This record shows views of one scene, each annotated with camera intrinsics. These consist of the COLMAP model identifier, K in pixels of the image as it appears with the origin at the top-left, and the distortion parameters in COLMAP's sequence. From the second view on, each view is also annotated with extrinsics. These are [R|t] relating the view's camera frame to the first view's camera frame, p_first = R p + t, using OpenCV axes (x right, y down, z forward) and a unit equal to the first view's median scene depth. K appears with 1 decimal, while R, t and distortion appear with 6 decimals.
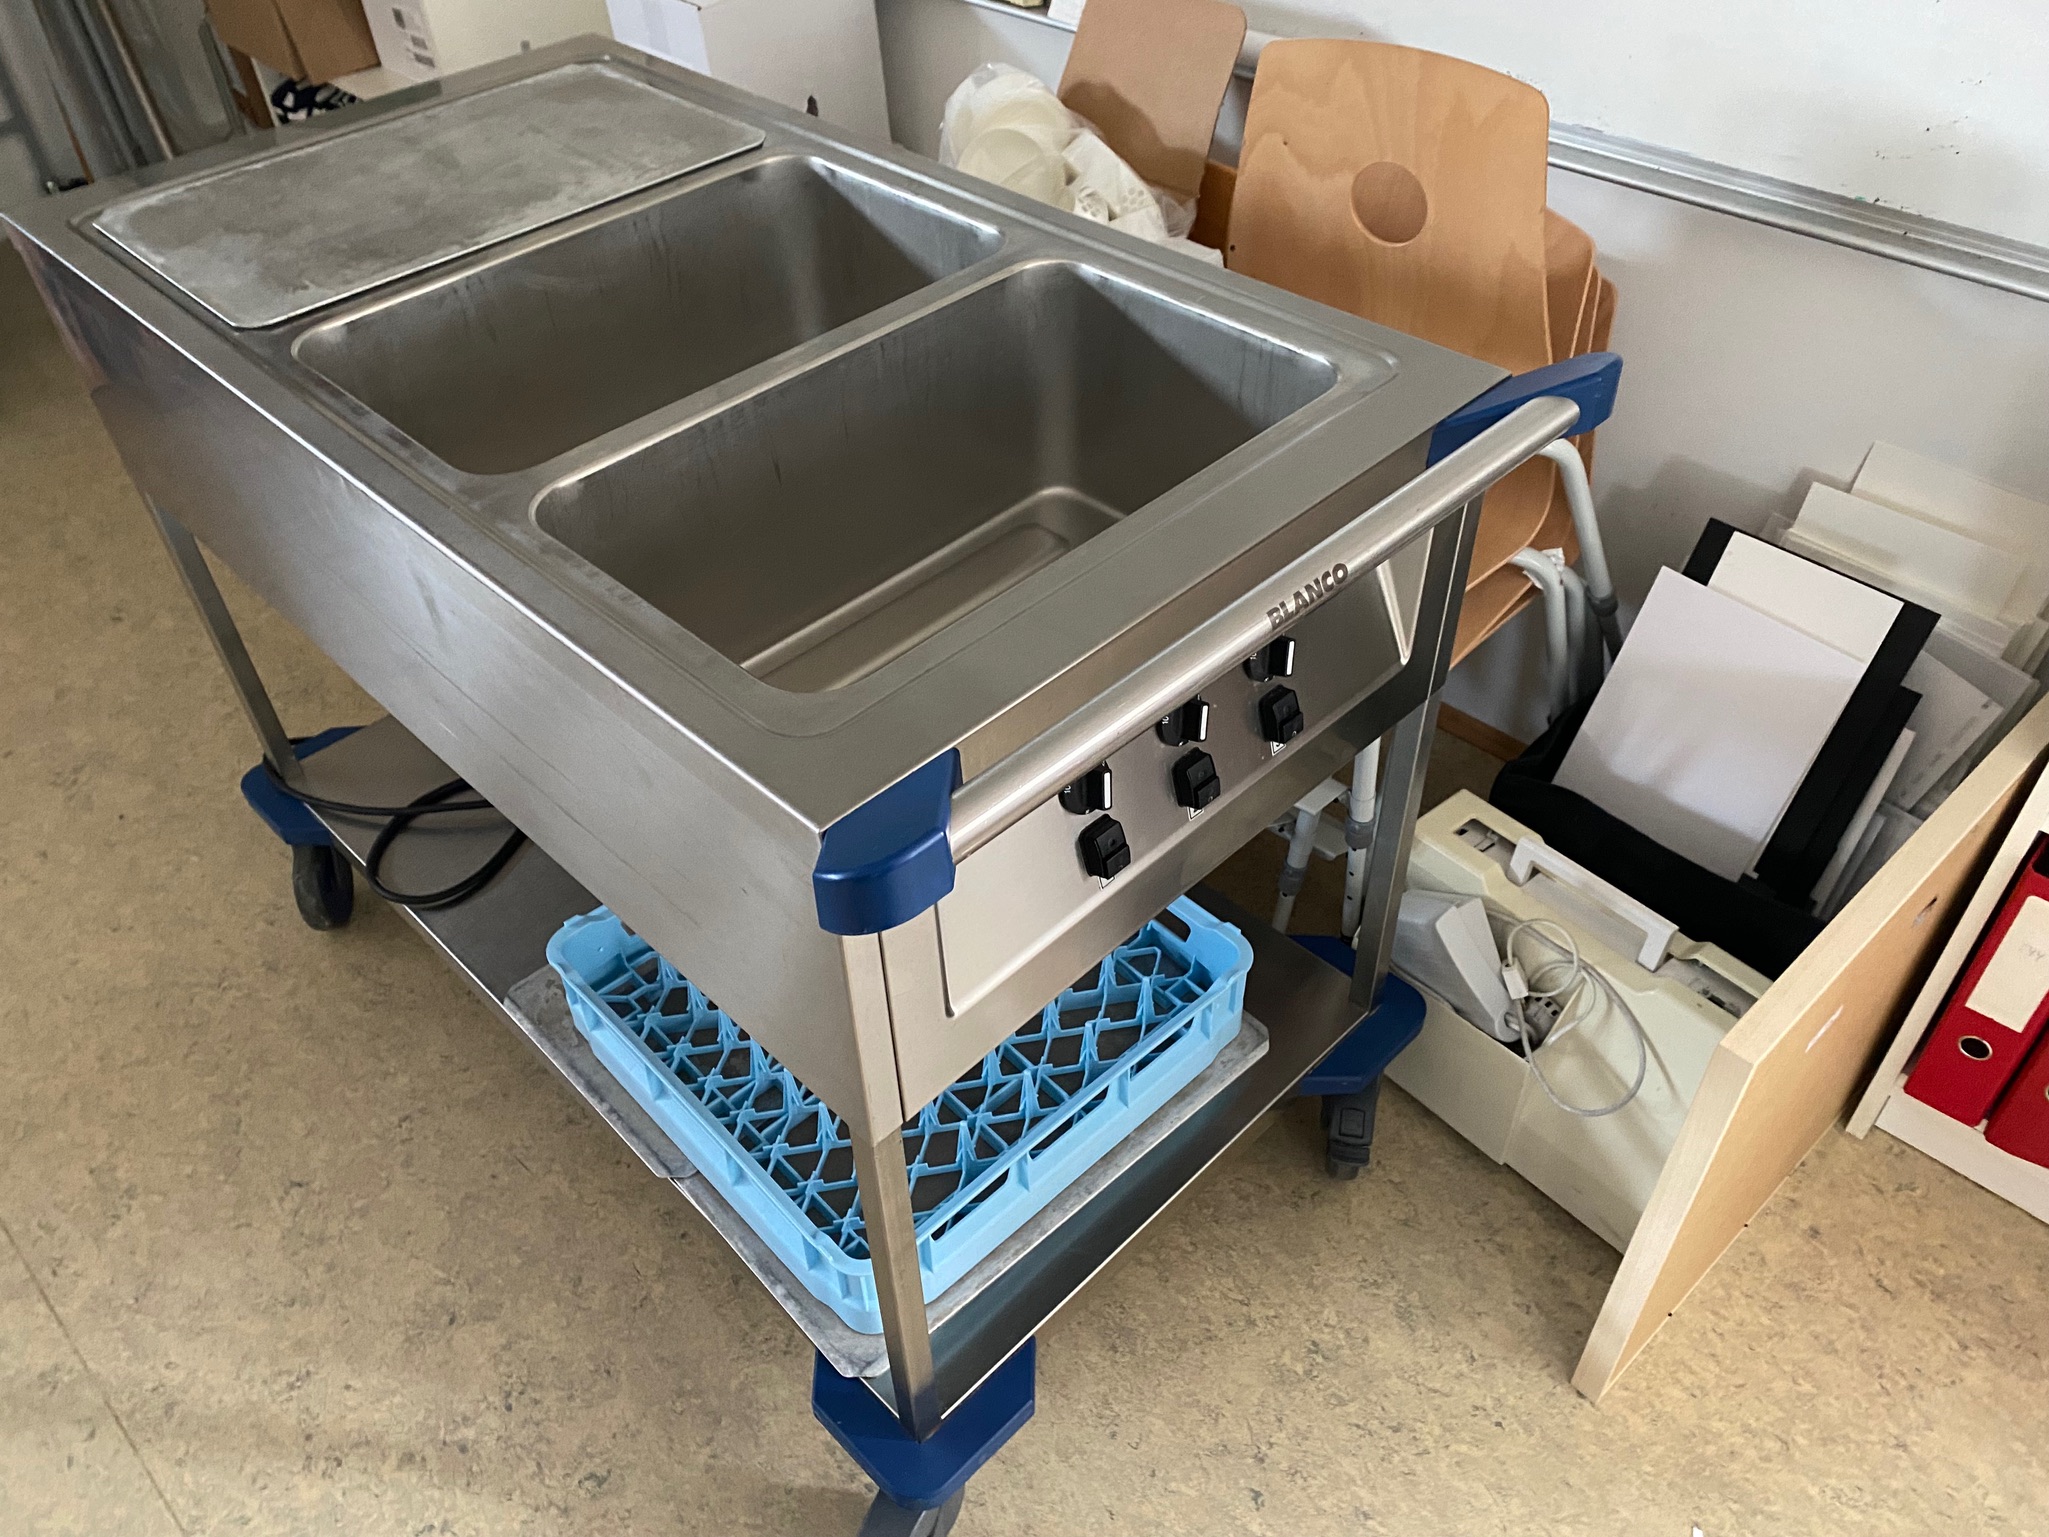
lens RADIAL K [[1557.3, 0, 1021.1], [0, 1557.3, 776.9], [0, 0, 1]] dist [0.002123, 0.003916]
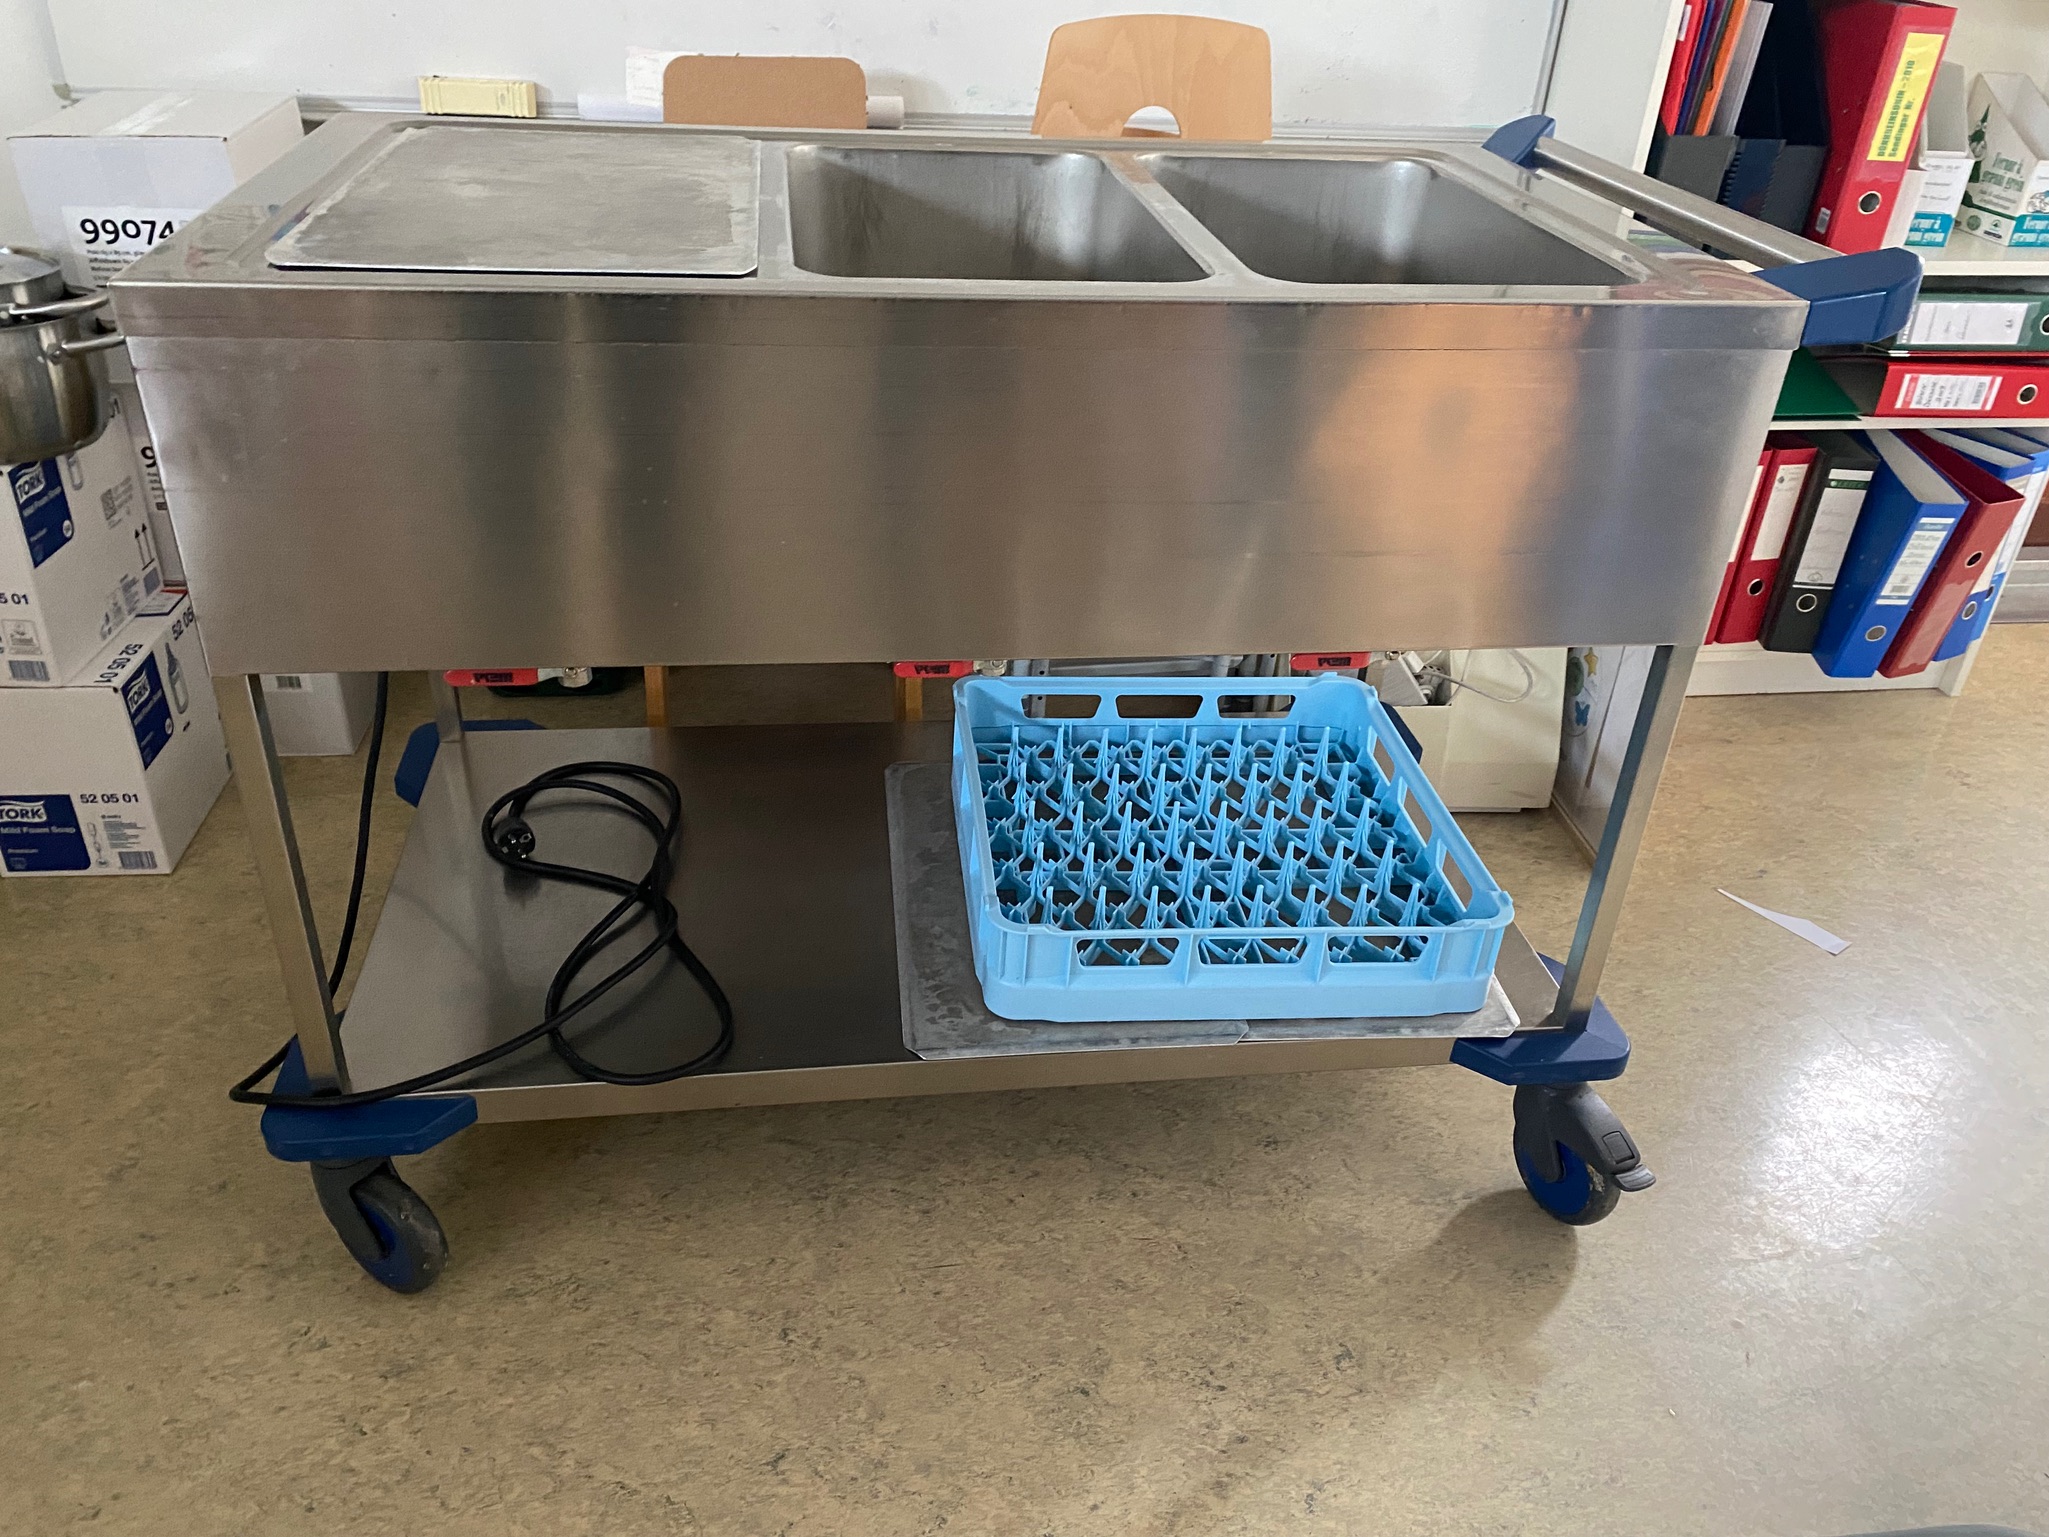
lens RADIAL K [[1557.3, 0, 1021.2], [0, 1557.3, 762.8], [0, 0, 1]] dist [0.002123, 0.003916]
pose [[0.590688, -0.352835, 0.725669, -0.962134], [0.491909, 0.870349, 0.022772, 0.009267], [-0.639620, 0.343512, 0.687667, 0.335553]]
